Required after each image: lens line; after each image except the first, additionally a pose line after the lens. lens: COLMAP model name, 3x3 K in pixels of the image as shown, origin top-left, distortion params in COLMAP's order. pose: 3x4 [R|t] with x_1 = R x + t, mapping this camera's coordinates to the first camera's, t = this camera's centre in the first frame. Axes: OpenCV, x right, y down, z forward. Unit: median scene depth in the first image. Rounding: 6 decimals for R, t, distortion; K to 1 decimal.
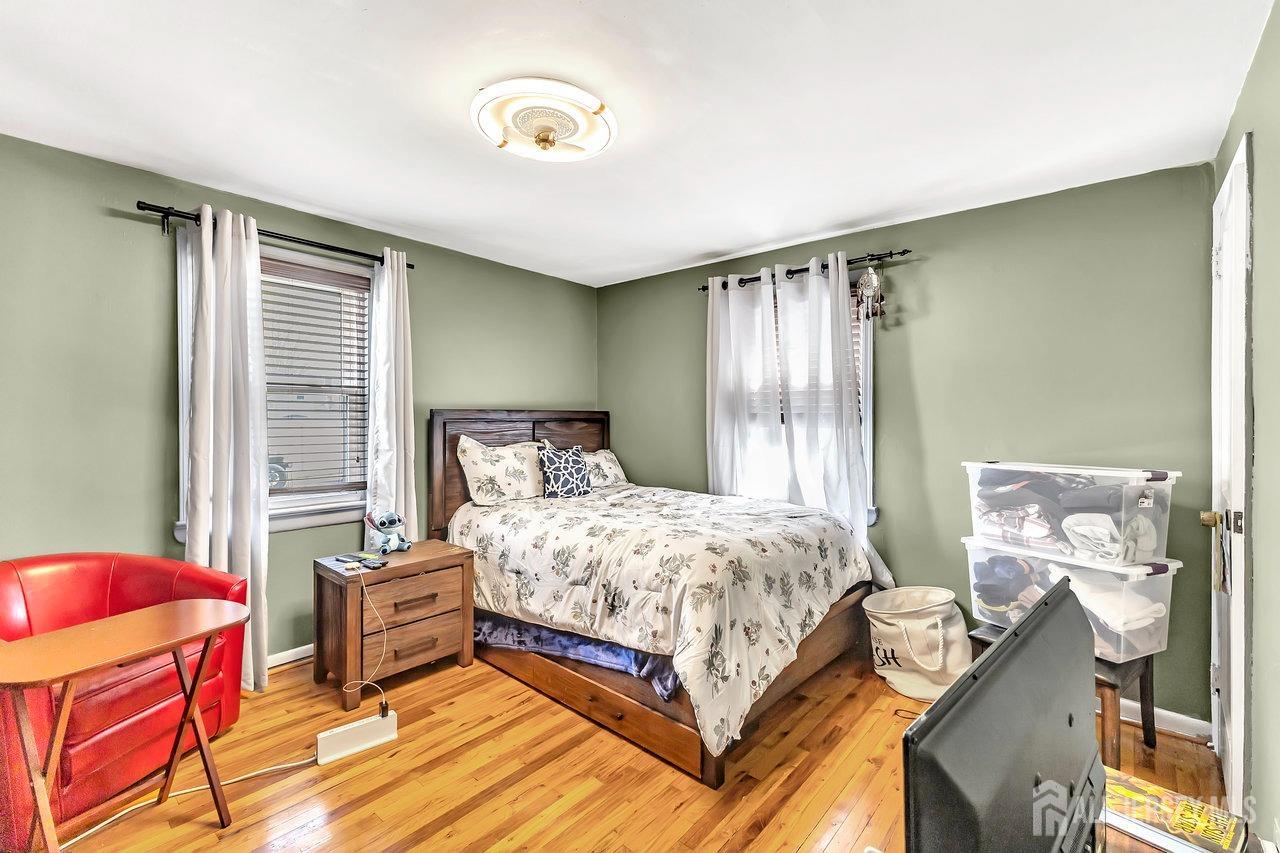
lens RADIAL K [[551.0, 0, 638.1], [0, 551.0, 427.2], [0, 0, 1]] dist [0.011992, 0.000324]
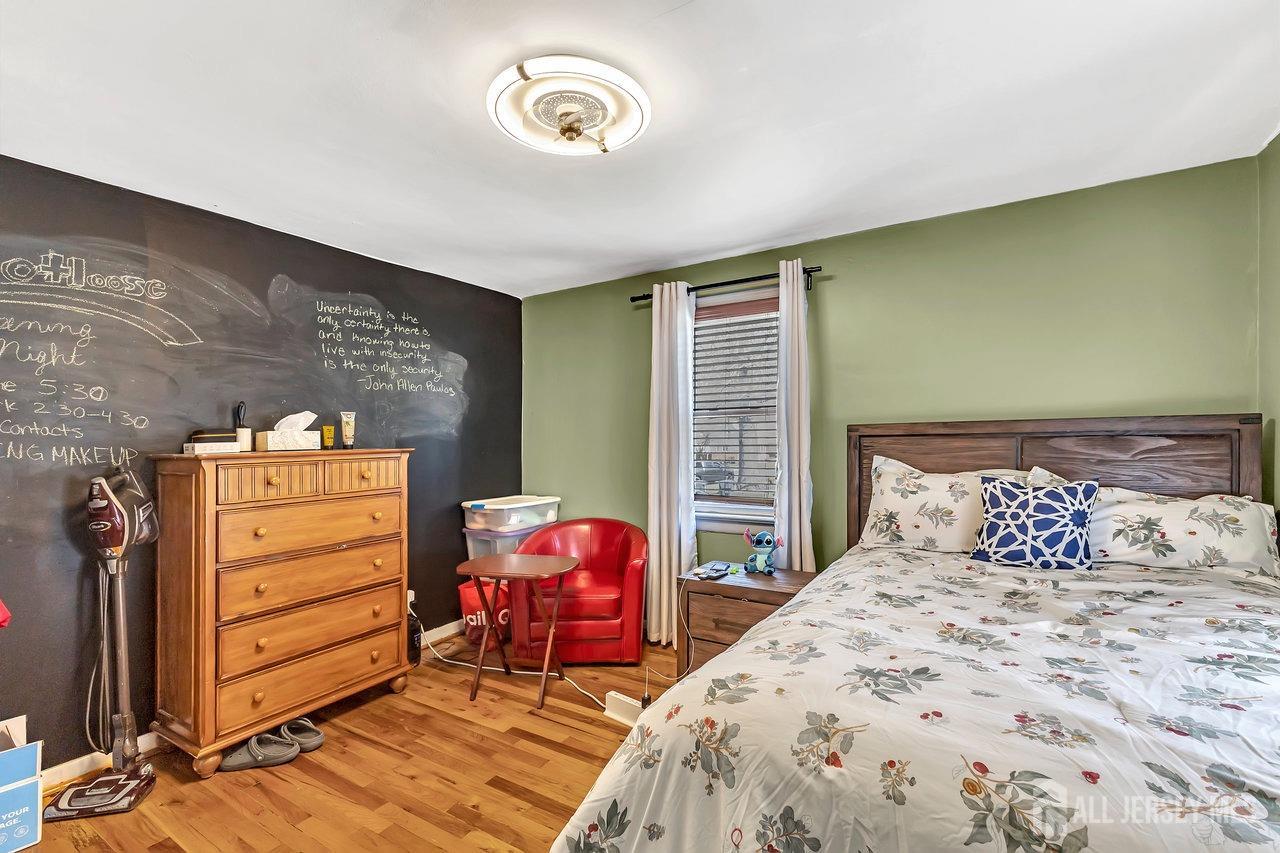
lens RADIAL K [[551.0, 0, 640.7], [0, 551.0, 432.9], [0, 0, 1]] dist [0.011992, 0.000324]
pose [[0.186405, -0.001567, -0.982472, 0.392447], [0.008663, 0.999962, 0.000049, -0.020981], [0.982435, -0.008520, 0.186411, 0.490494]]
